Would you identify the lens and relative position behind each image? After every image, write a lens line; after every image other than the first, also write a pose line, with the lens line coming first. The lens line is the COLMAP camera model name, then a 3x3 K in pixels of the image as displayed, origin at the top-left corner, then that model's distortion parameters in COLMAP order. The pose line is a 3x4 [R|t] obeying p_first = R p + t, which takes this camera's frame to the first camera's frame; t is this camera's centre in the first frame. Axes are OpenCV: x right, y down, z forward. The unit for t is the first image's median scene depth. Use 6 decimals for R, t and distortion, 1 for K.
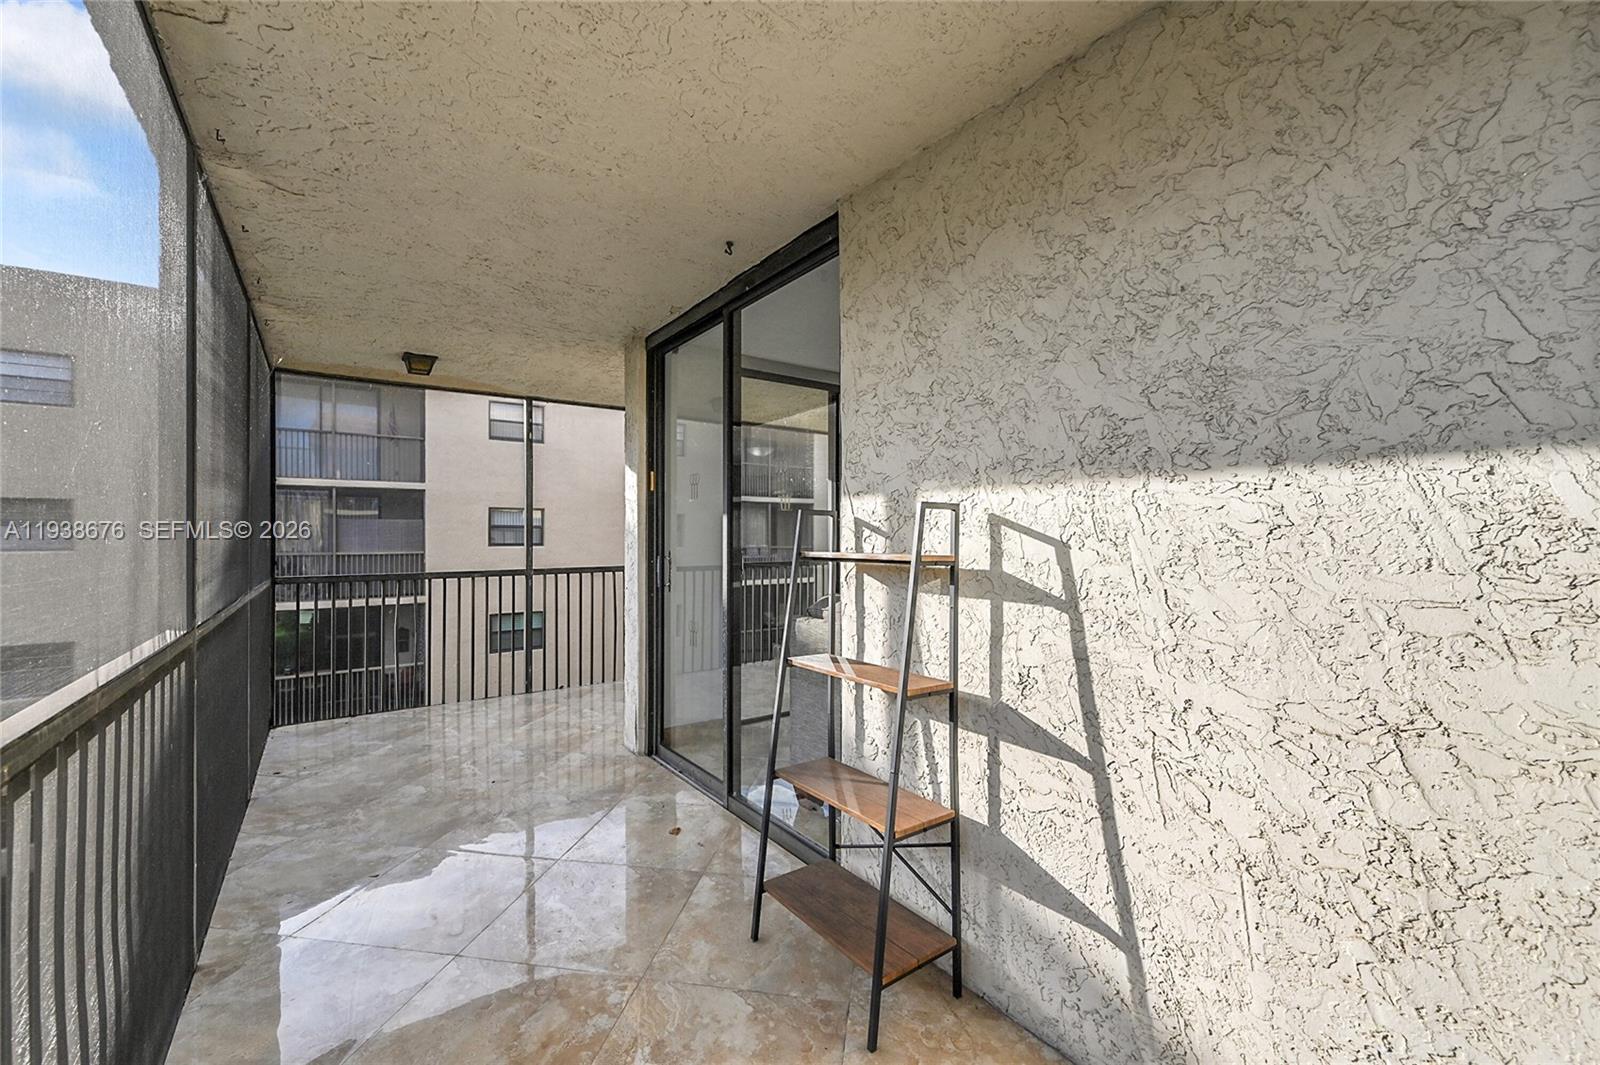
lens RADIAL K [[643.3, 0, 793.7], [0, 643.3, 538.4], [0, 0, 1]] dist [-0.000149, 0.000247]
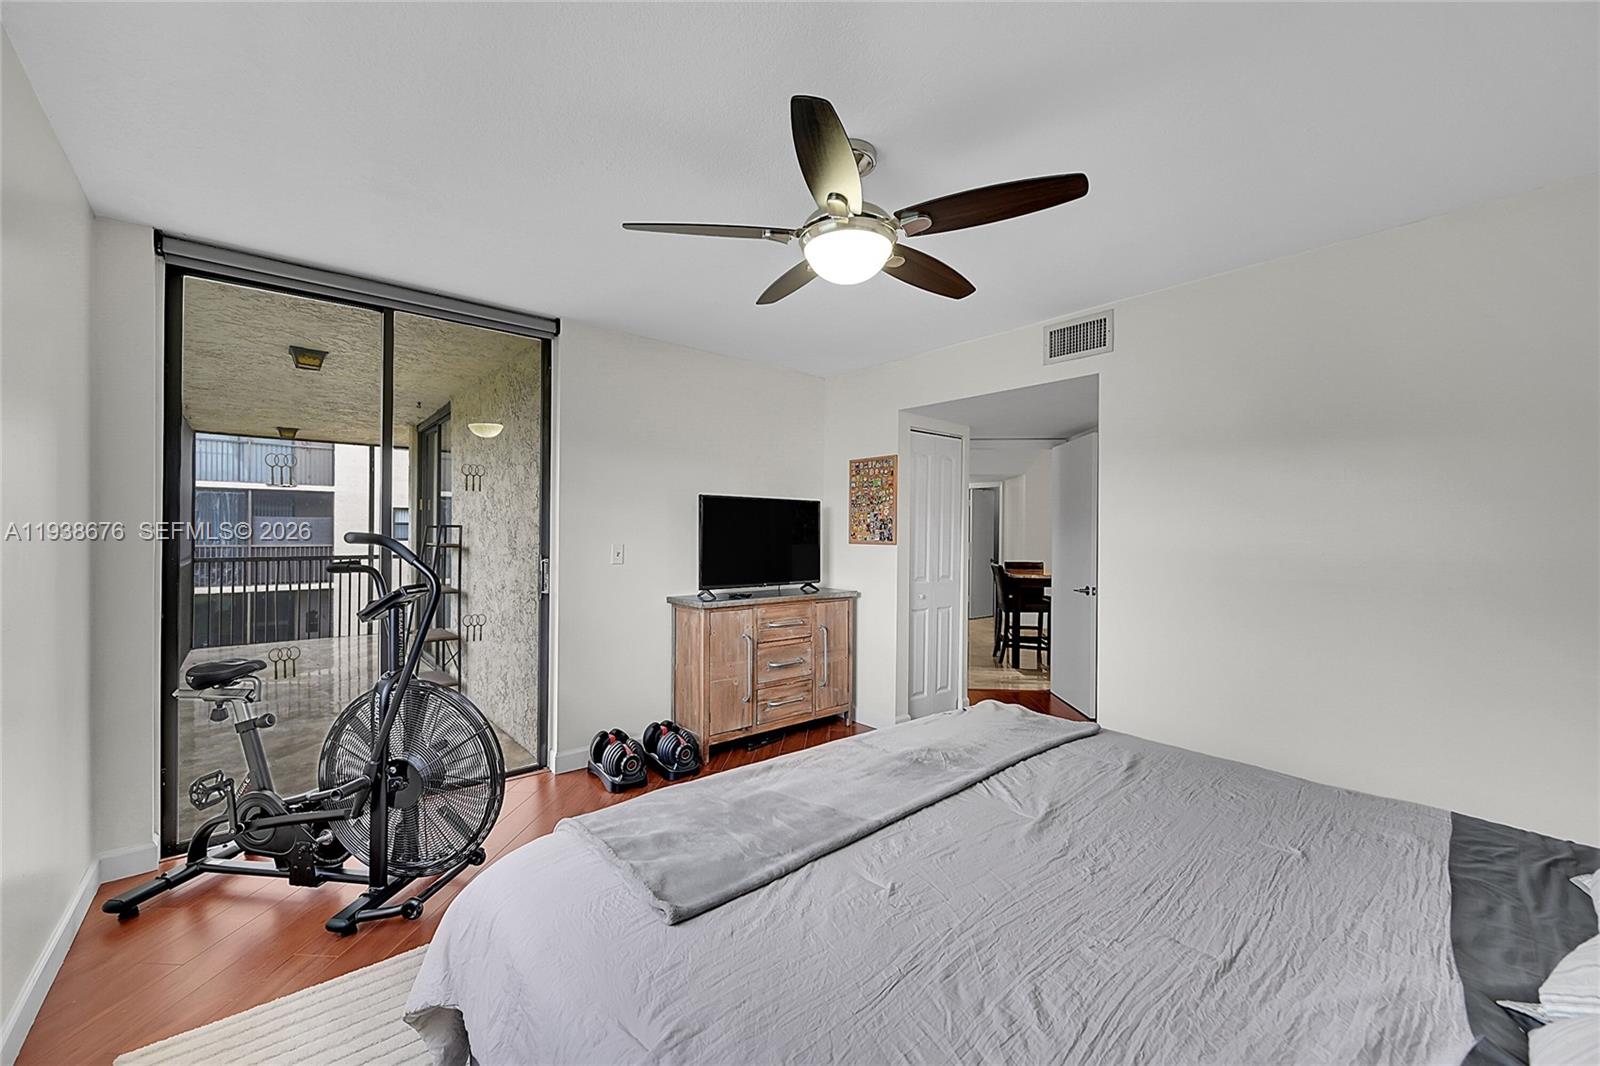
lens RADIAL K [[633.1, 0, 805.9], [0, 633.1, 526.9], [0, 0, 1]] dist [0.002542, 0.000065]
pose [[0.996042, 0.007457, 0.088568, 0.192075], [-0.006208, 0.999877, -0.014372, -0.001019], [-0.088664, 0.013765, 0.995966, -0.239359]]
